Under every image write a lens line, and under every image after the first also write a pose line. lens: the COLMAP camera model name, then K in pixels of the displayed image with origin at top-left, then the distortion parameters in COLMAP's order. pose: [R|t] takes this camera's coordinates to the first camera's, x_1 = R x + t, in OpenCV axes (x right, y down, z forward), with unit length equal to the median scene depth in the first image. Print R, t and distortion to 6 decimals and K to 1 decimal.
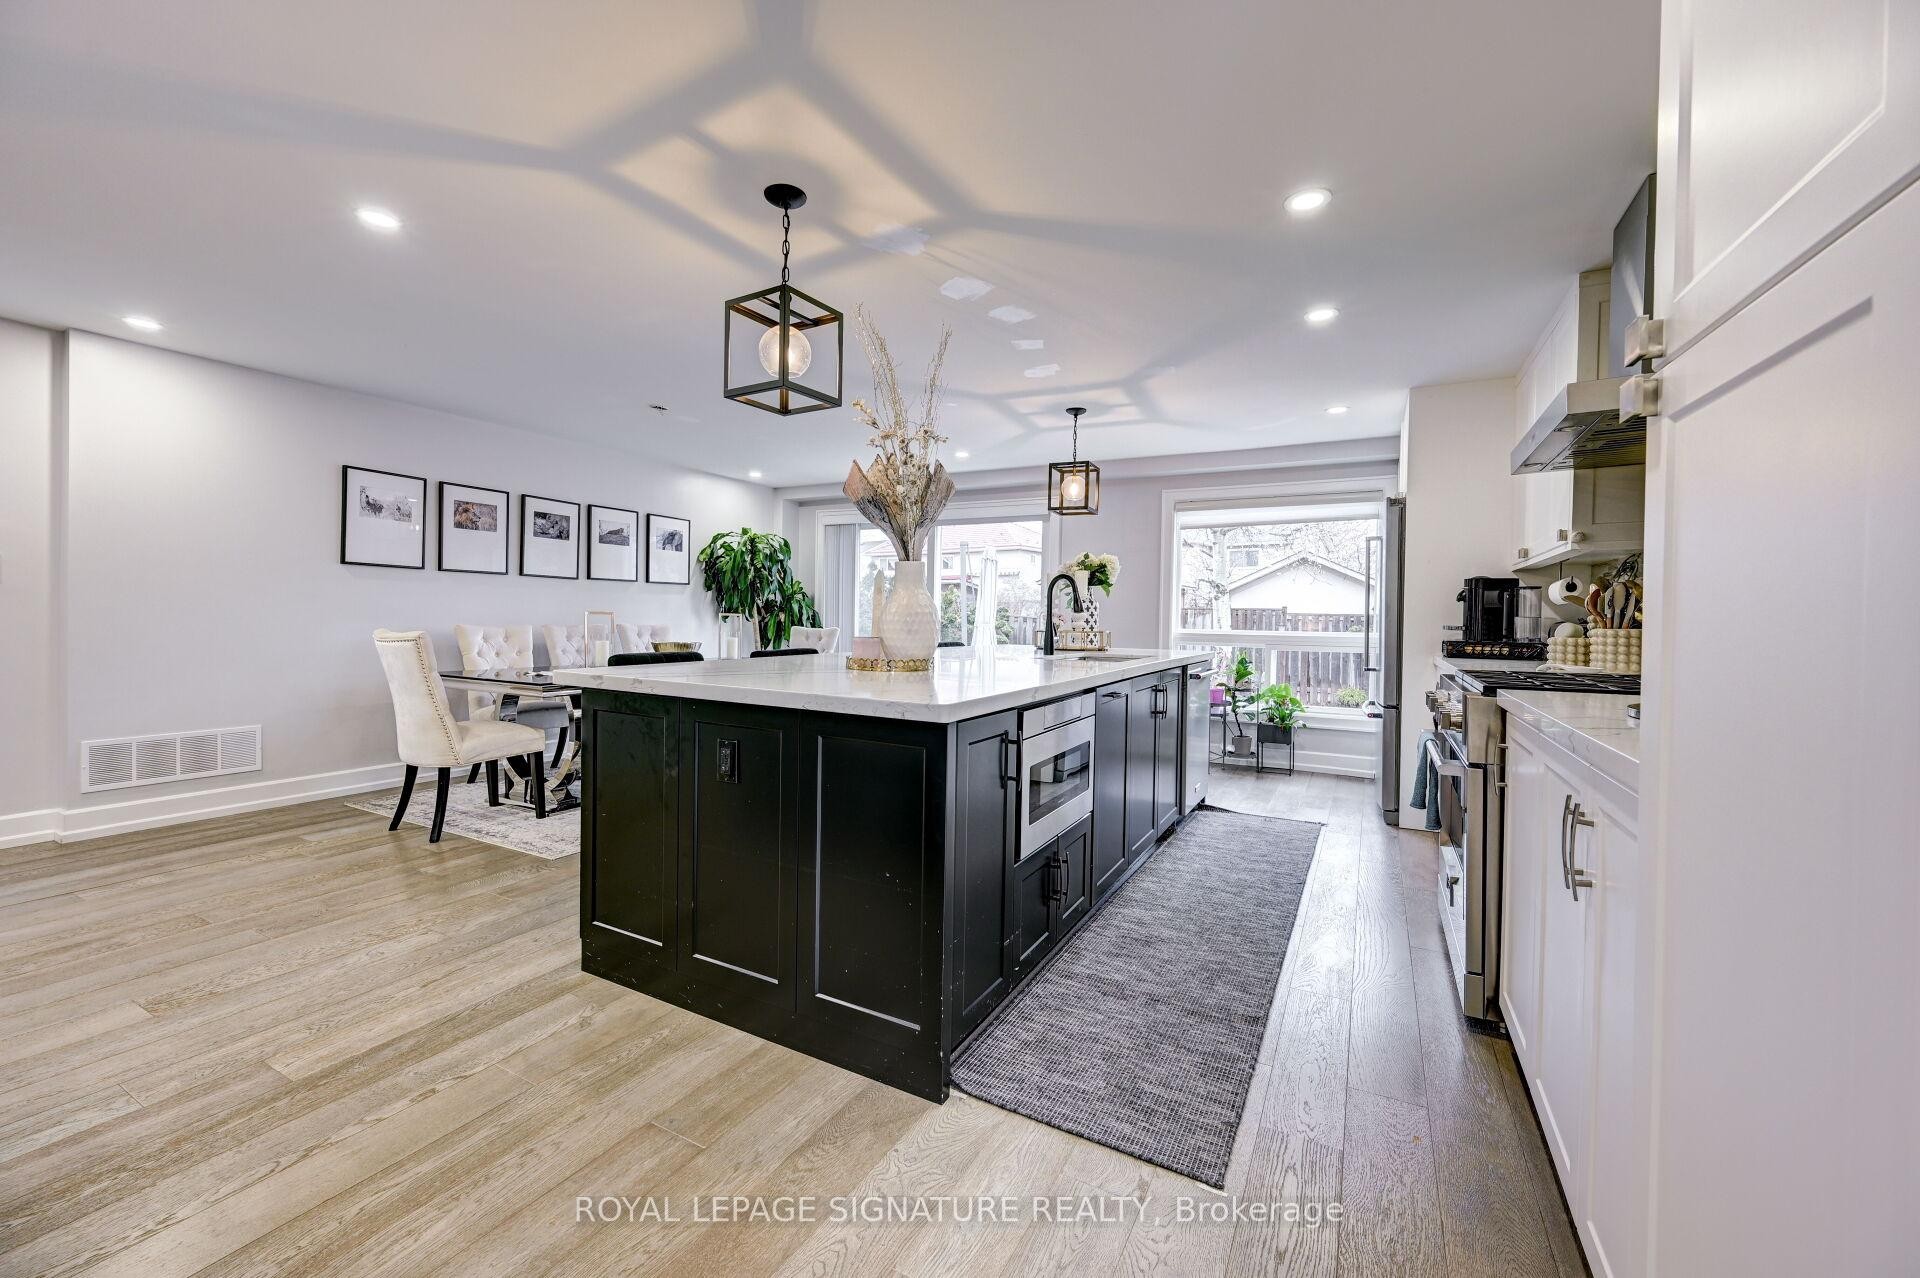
lens RADIAL K [[751.8, 0, 964.1], [0, 751.8, 630.7], [0, 0, 1]] dist [-0.002053, -0.000151]
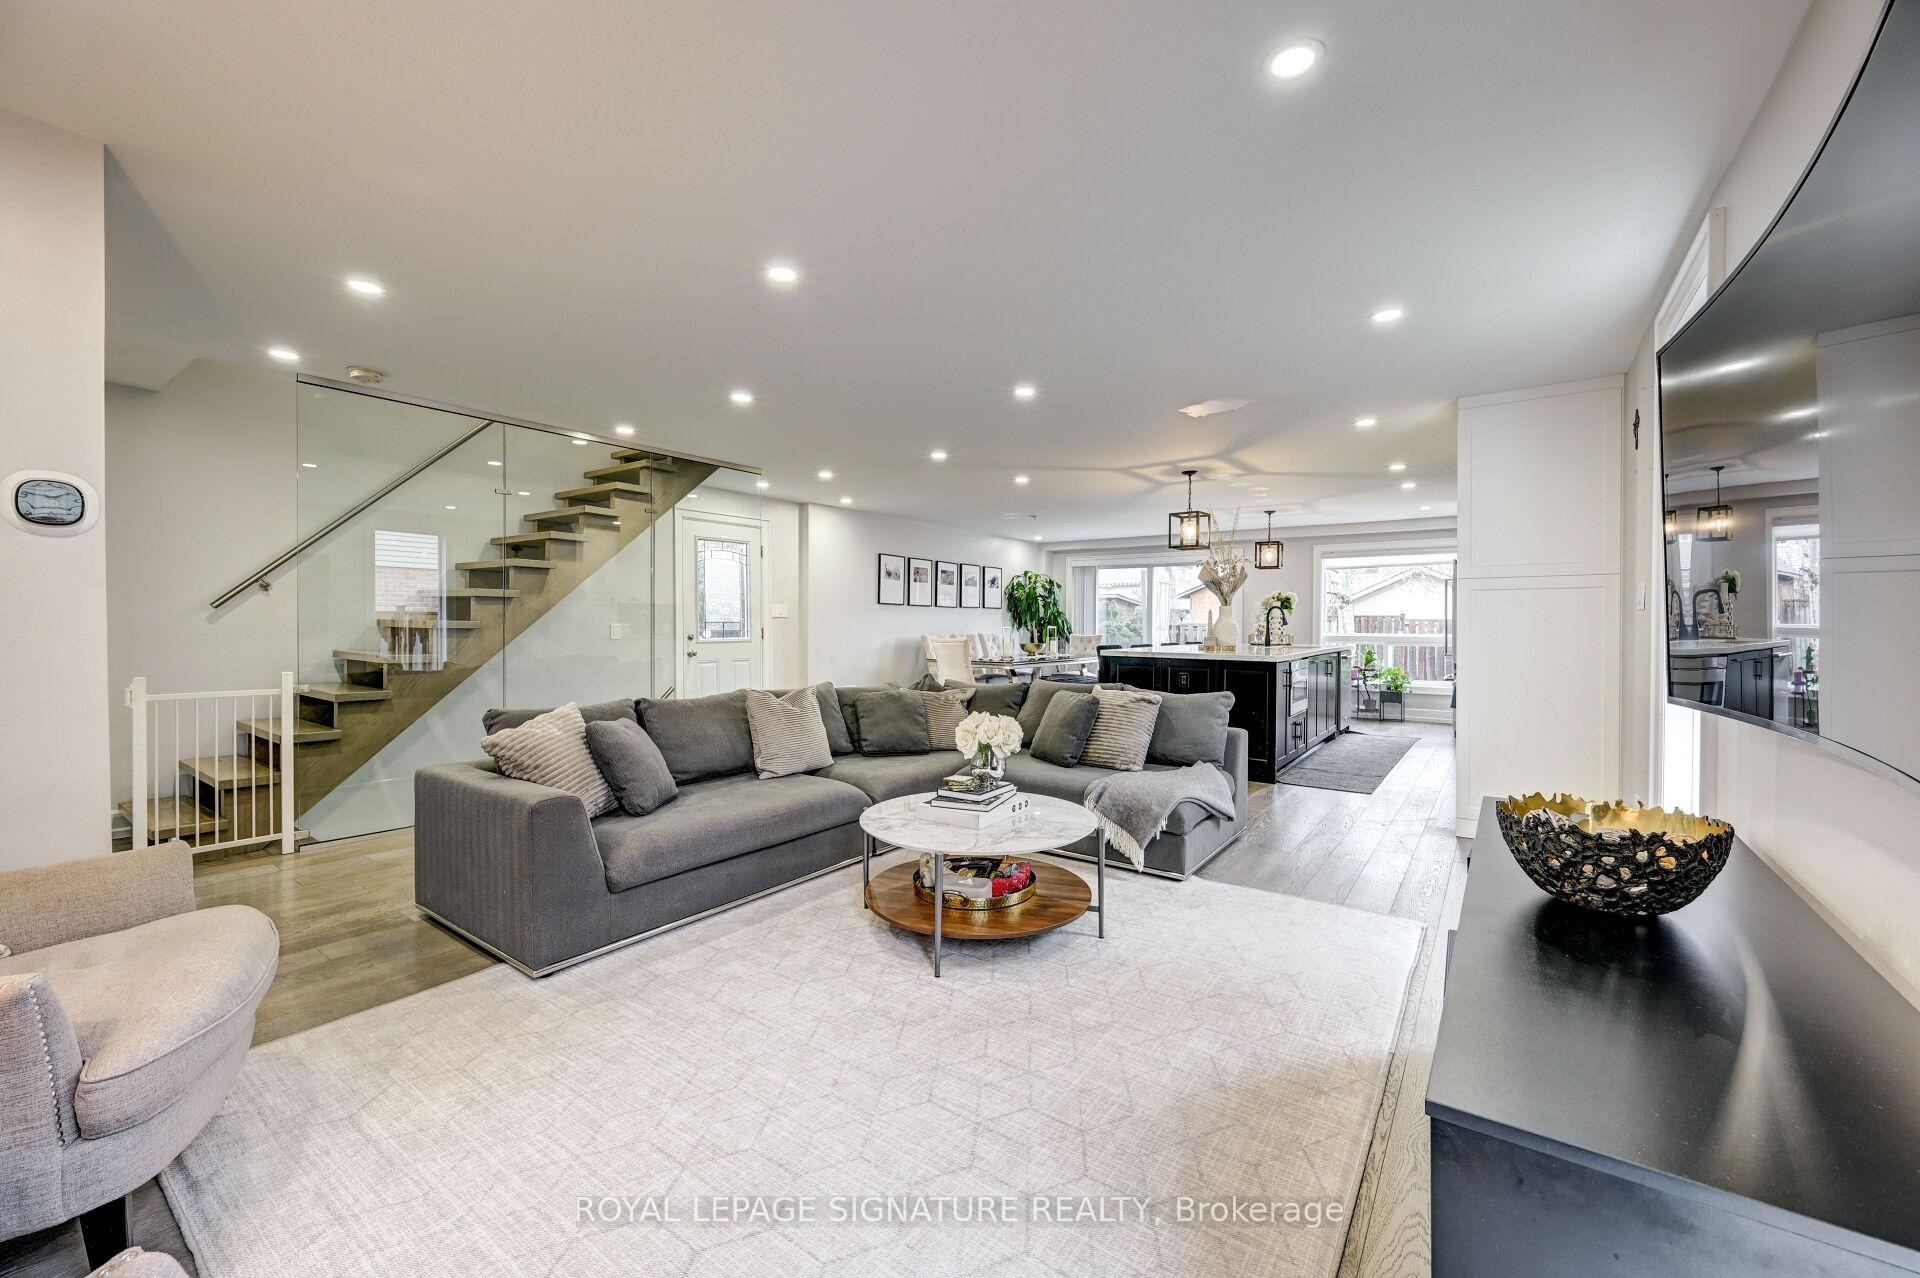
lens RADIAL K [[751.8, 0, 964.1], [0, 751.8, 630.7], [0, 0, 1]] dist [-0.002053, -0.000151]
pose [[0.991391, -0.010763, -0.130495, -0.279137], [0.009469, 0.999900, -0.010535, 0.002469], [0.130595, 0.009209, 0.991393, -0.707850]]
